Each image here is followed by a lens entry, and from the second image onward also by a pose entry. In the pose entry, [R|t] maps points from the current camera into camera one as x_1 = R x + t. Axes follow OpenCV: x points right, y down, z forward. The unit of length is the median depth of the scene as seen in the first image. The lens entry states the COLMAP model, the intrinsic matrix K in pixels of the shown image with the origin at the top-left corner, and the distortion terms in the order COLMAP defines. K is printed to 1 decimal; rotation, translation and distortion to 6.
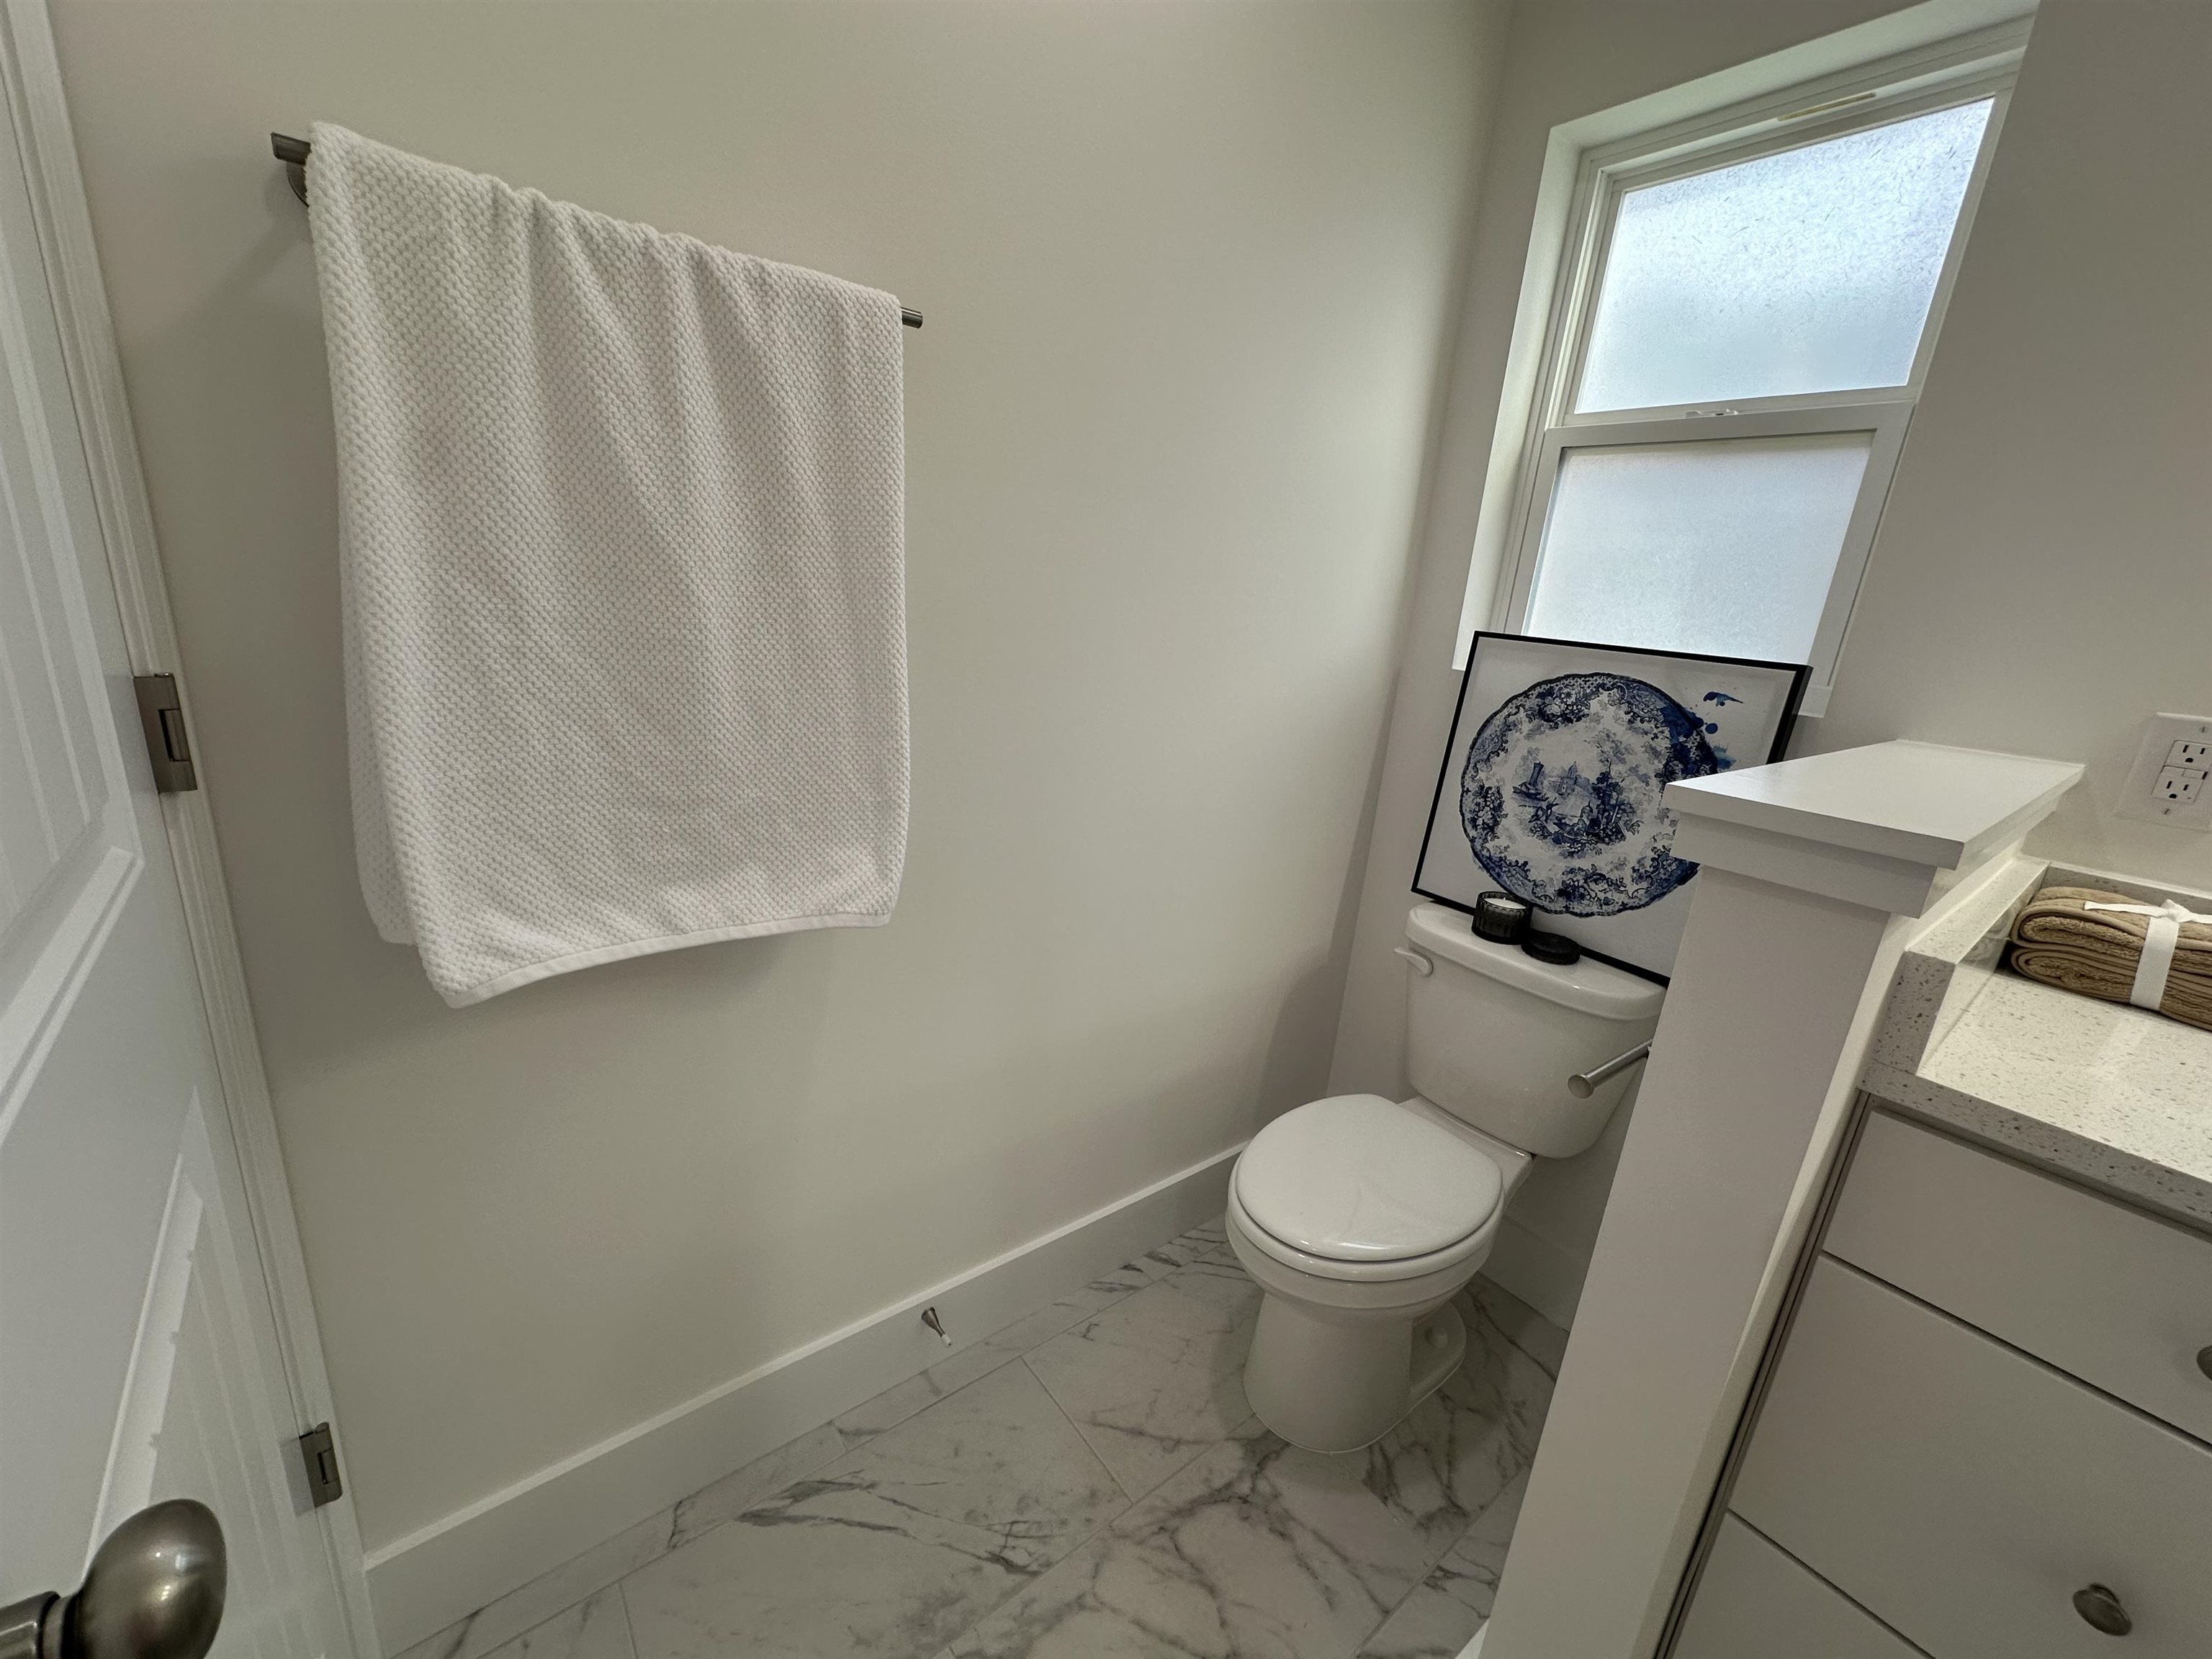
lens RADIAL K [[883.6, 0, 1102.3], [0, 883.6, 828.7], [0, 0, 1]] dist [0.001255, 0.000055]
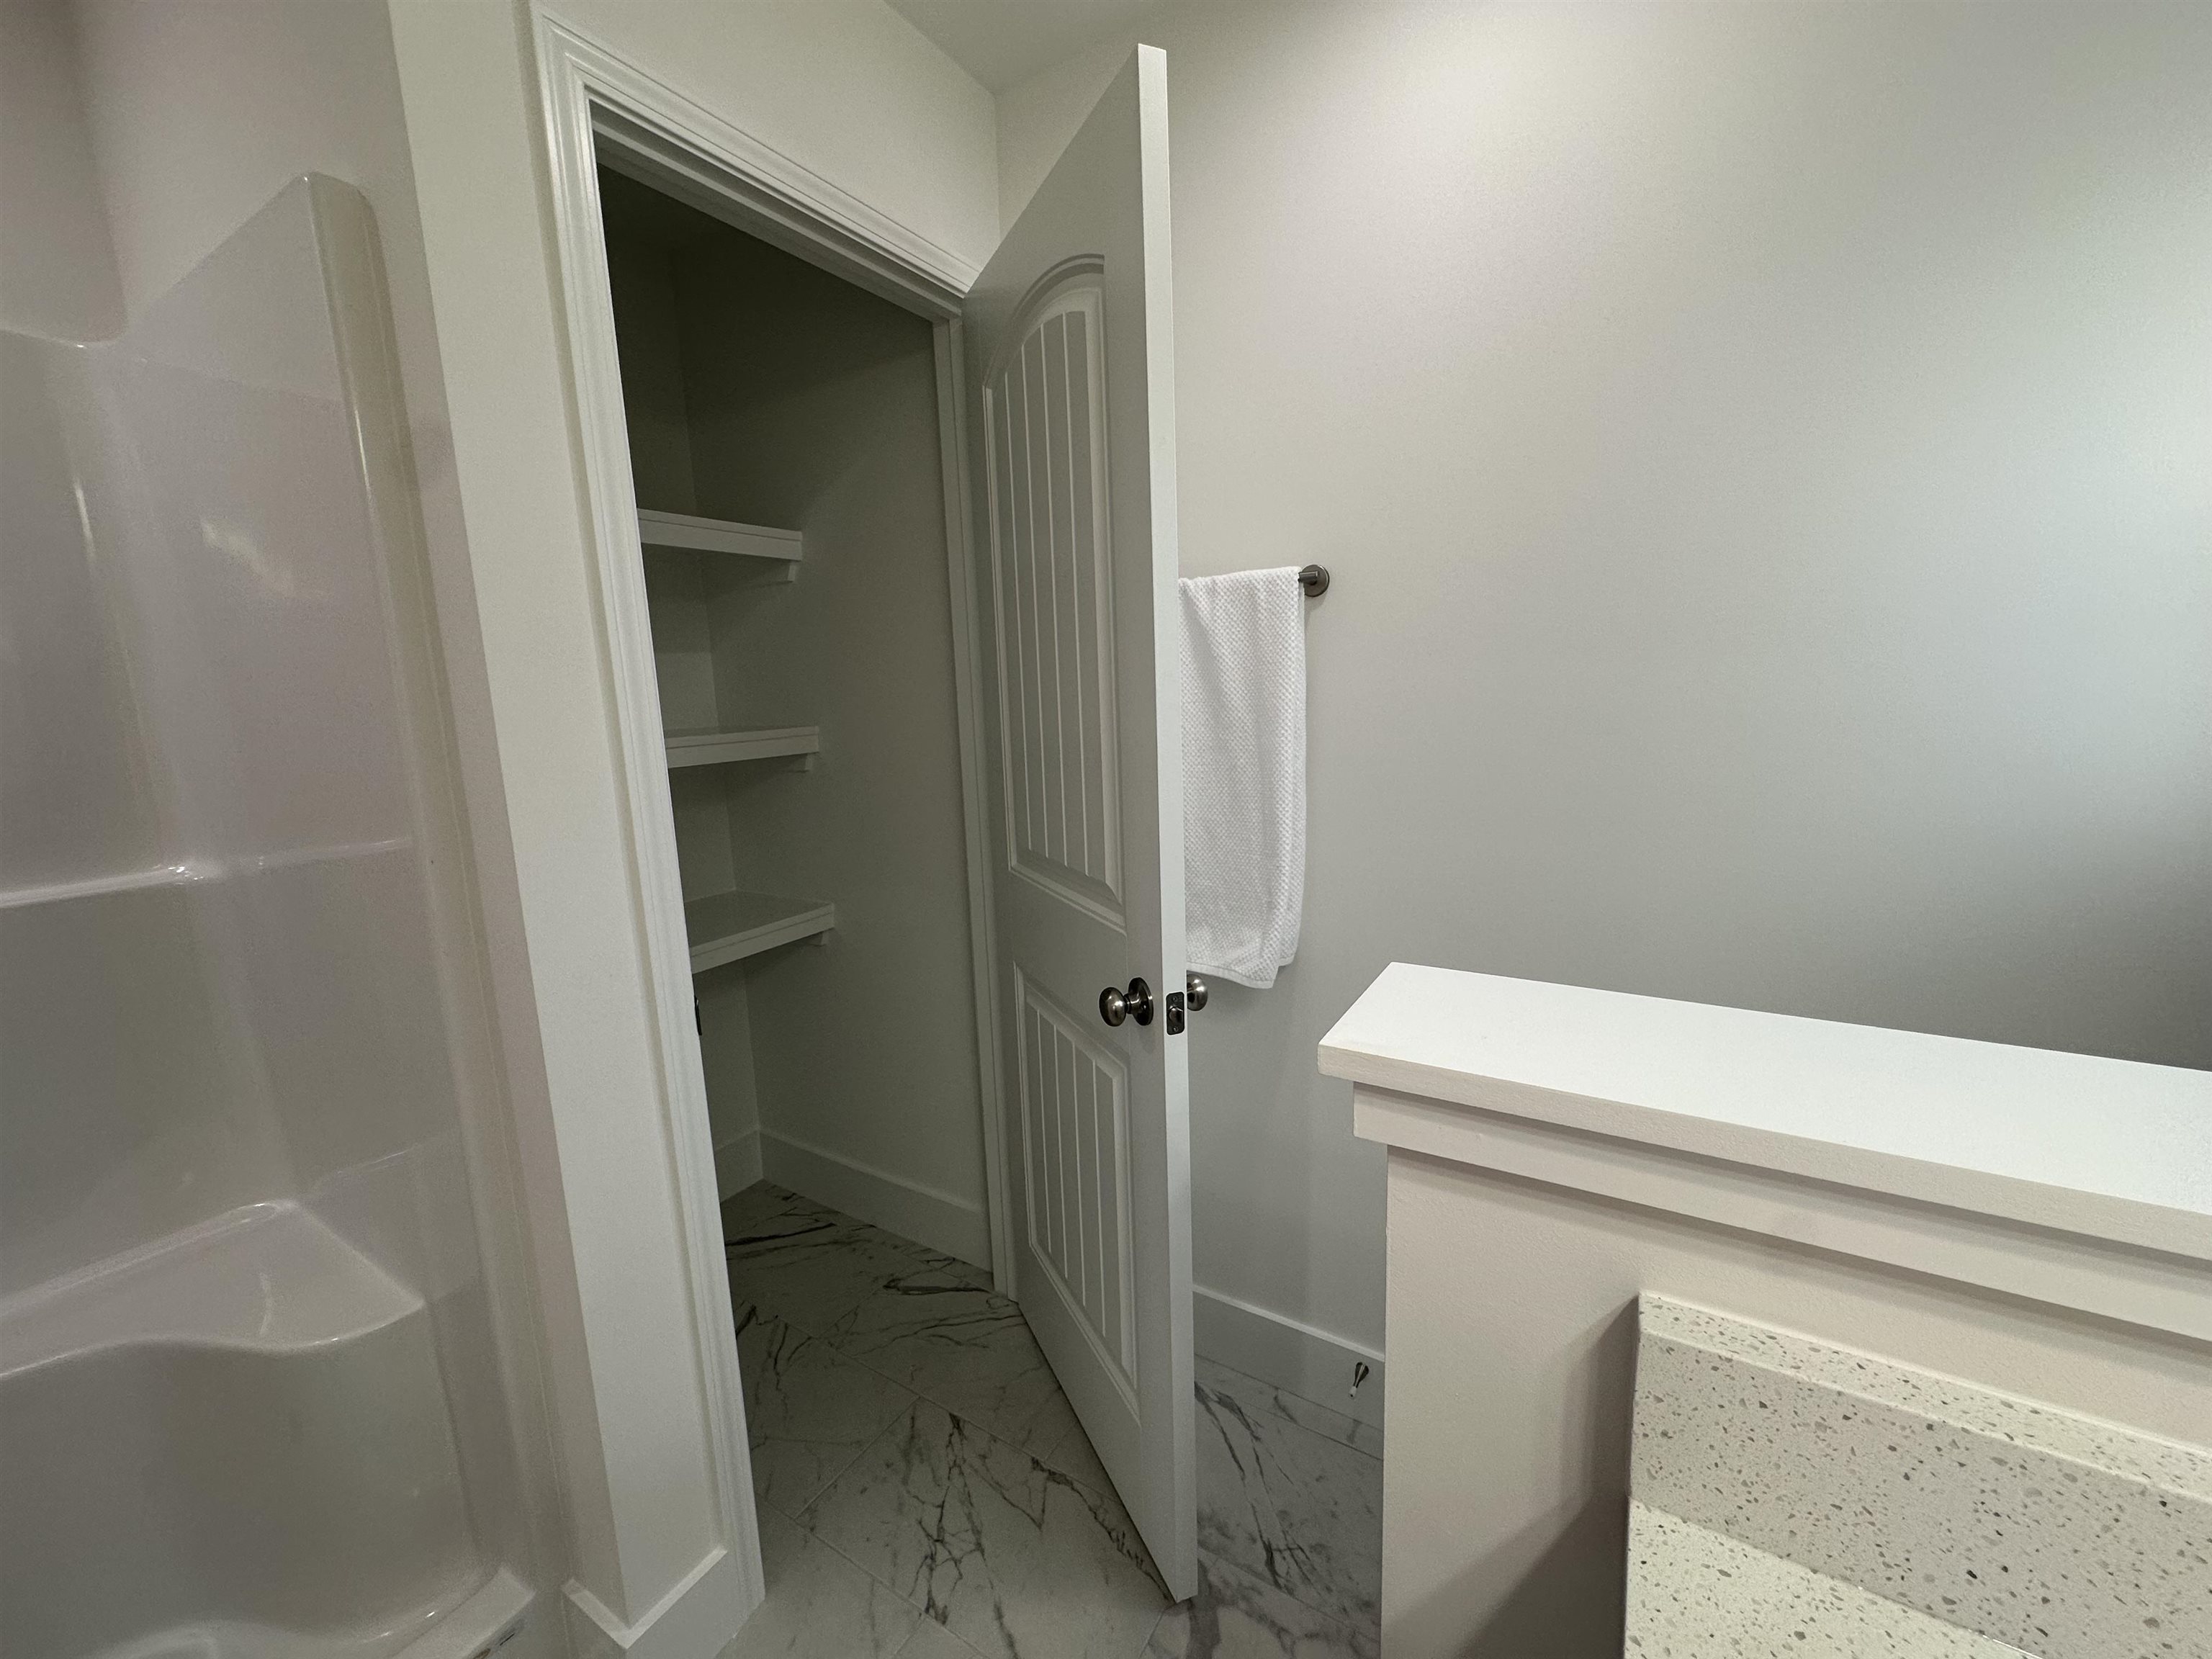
lens RADIAL K [[883.6, 0, 1102.3], [0, 883.6, 828.7], [0, 0, 1]] dist [0.001255, 0.000055]
pose [[0.335843, 0.065940, -0.939607, 1.038859], [-0.194552, 0.980892, -0.000701, -0.098000], [0.921607, 0.183038, 0.342255, 0.253034]]
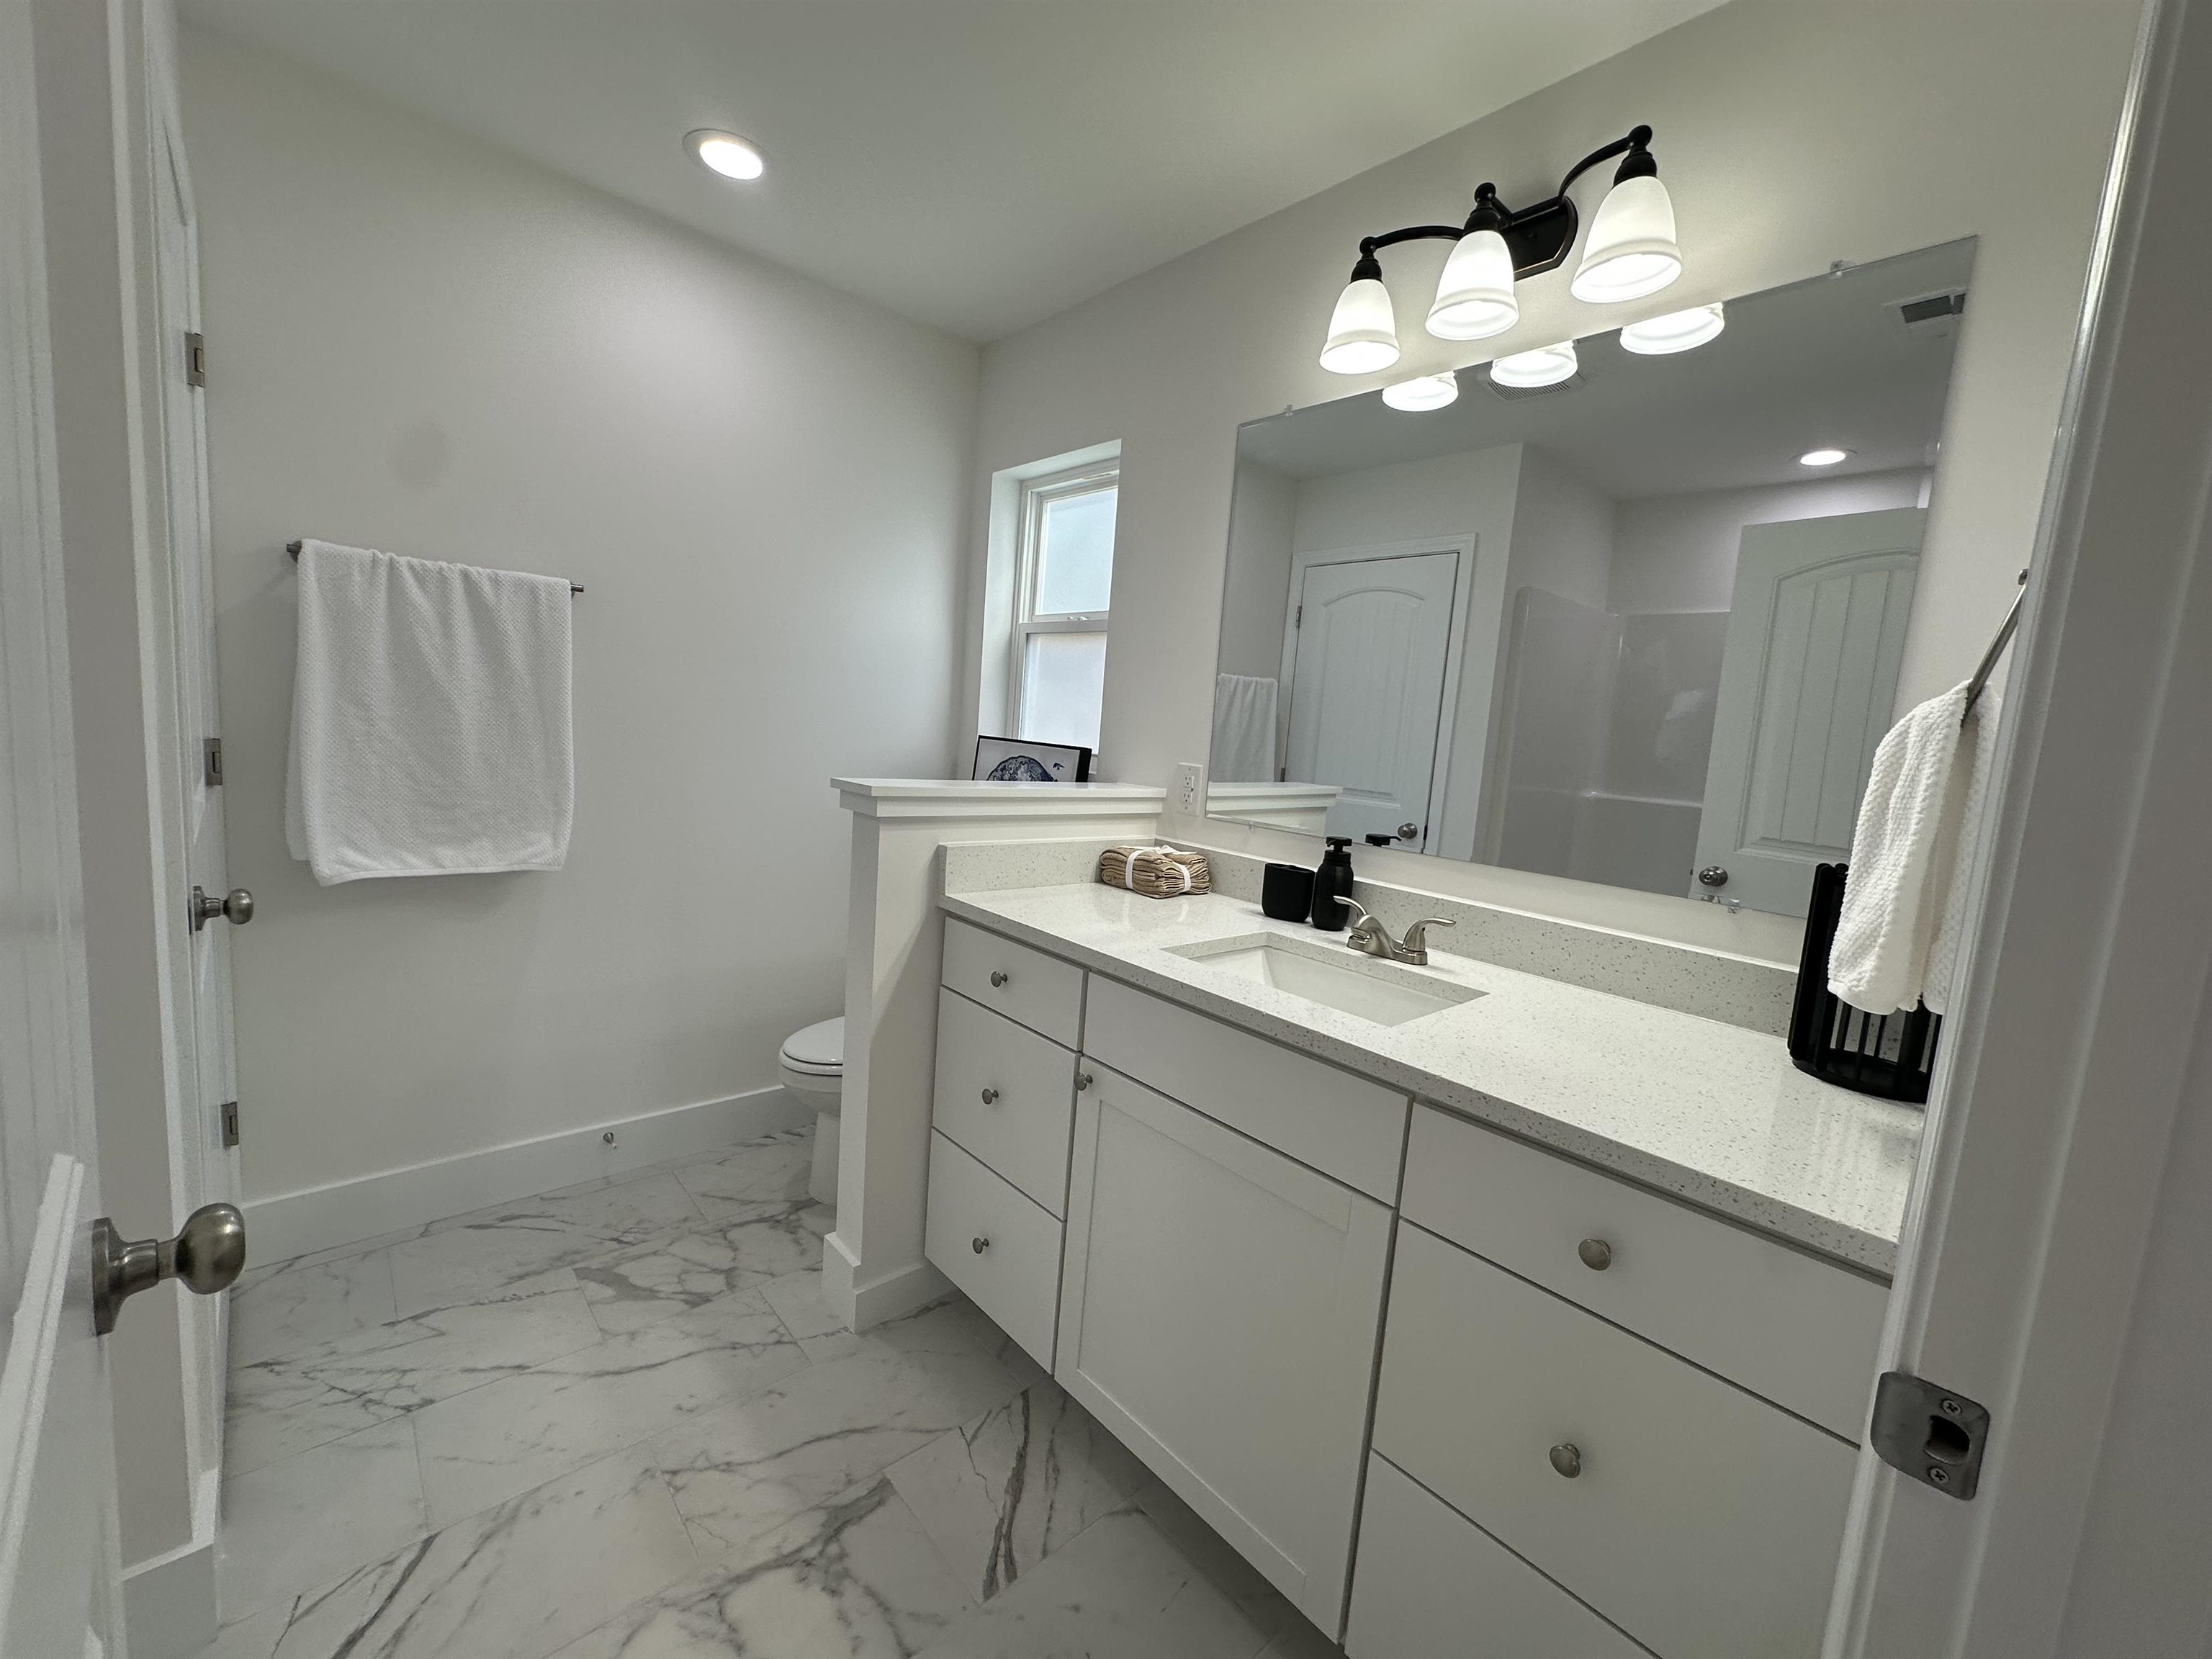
lens RADIAL K [[883.6, 0, 1102.3], [0, 883.6, 828.7], [0, 0, 1]] dist [0.001255, 0.000055]
pose [[0.997935, -0.012072, 0.063083, 0.913850], [0.021303, 0.988792, -0.147769, 0.355193], [-0.060592, 0.148808, 0.987008, -1.127391]]
